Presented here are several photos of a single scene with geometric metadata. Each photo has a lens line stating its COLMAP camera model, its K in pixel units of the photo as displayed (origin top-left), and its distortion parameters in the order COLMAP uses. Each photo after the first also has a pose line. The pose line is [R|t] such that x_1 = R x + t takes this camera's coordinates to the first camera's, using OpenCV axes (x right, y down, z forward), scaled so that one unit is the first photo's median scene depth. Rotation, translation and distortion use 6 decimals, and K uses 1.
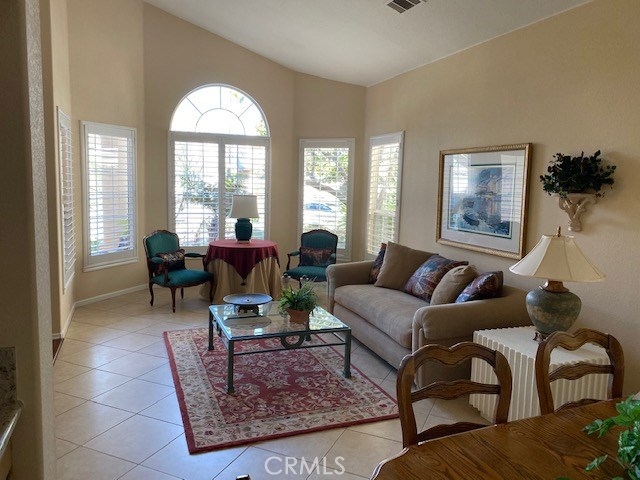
lens RADIAL K [[490.8, 0, 317.0], [0, 490.8, 240.3], [0, 0, 1]] dist [0.037171, -0.000802]
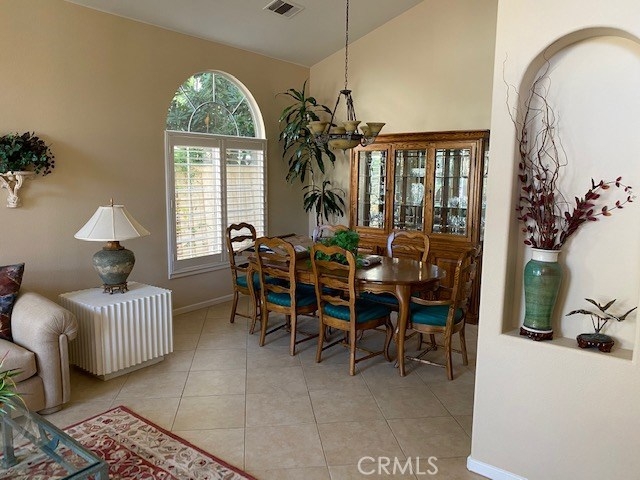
lens RADIAL K [[490.8, 0, 317.0], [0, 490.8, 240.3], [0, 0, 1]] dist [0.037171, -0.000802]
pose [[-0.519873, -0.157056, 0.839682, -0.749660], [0.072841, 0.971223, 0.226758, -0.151059], [-0.851133, 0.179049, -0.493472, 1.059519]]
